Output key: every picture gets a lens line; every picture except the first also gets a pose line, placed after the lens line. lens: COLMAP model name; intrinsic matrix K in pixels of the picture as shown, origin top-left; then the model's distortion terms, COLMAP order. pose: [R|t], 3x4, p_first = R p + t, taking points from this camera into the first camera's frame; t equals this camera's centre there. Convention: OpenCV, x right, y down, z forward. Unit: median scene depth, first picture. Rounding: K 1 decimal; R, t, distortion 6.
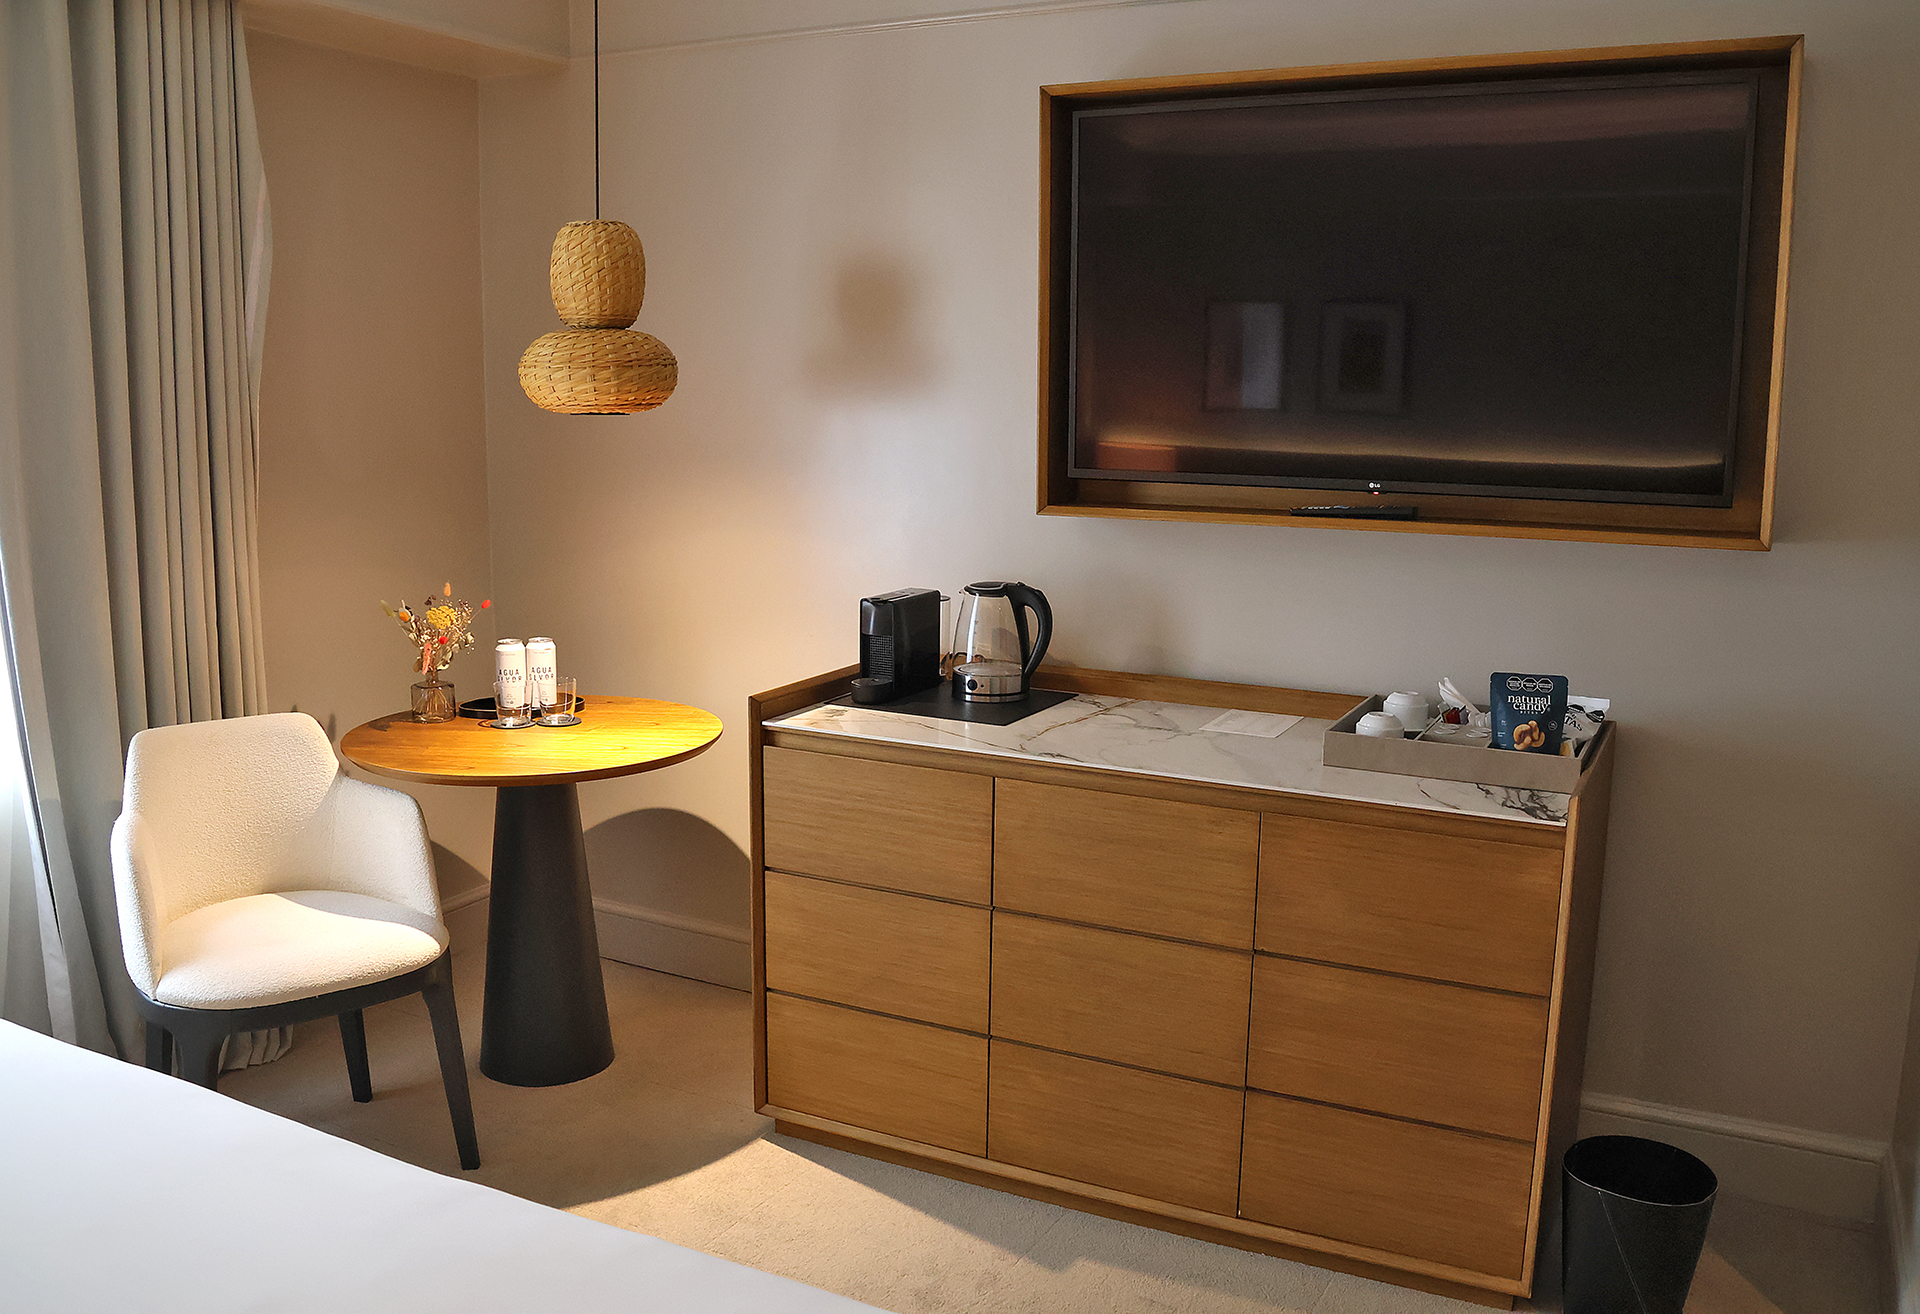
lens RADIAL K [[1615.4, 0, 960.0], [0, 1615.4, 657.0], [0, 0, 1]] dist [-0.147769, 0.001902]
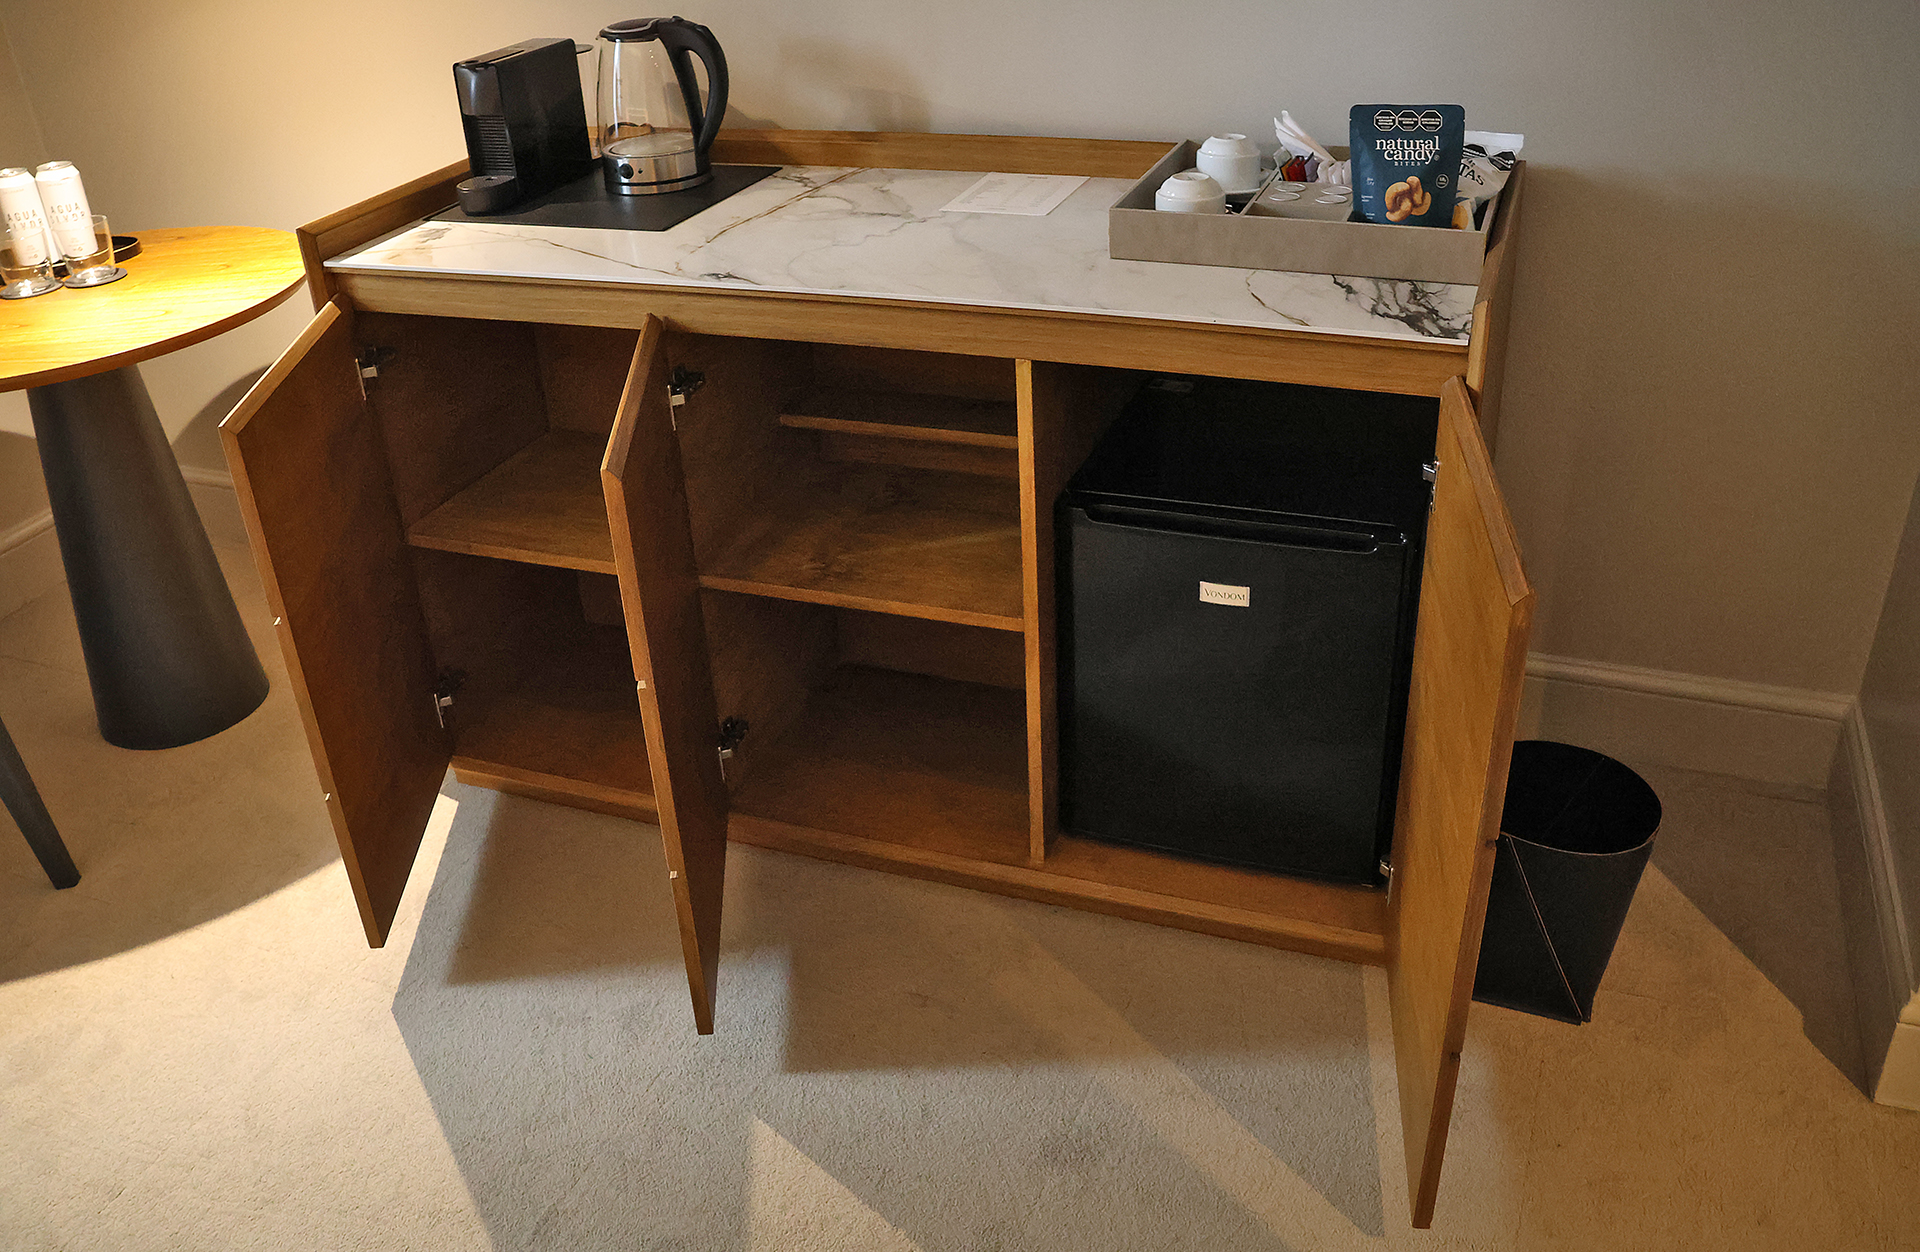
lens RADIAL K [[1572.1, 0, 960.0], [0, 1572.1, 626.0], [0, 0, 1]] dist [-0.179081, 0.161685]
pose [[0.992295, -0.107438, 0.061702, 0.095543], [0.080120, 0.936323, 0.341877, -0.016393], [-0.094504, -0.334299, 0.937717, 0.299824]]
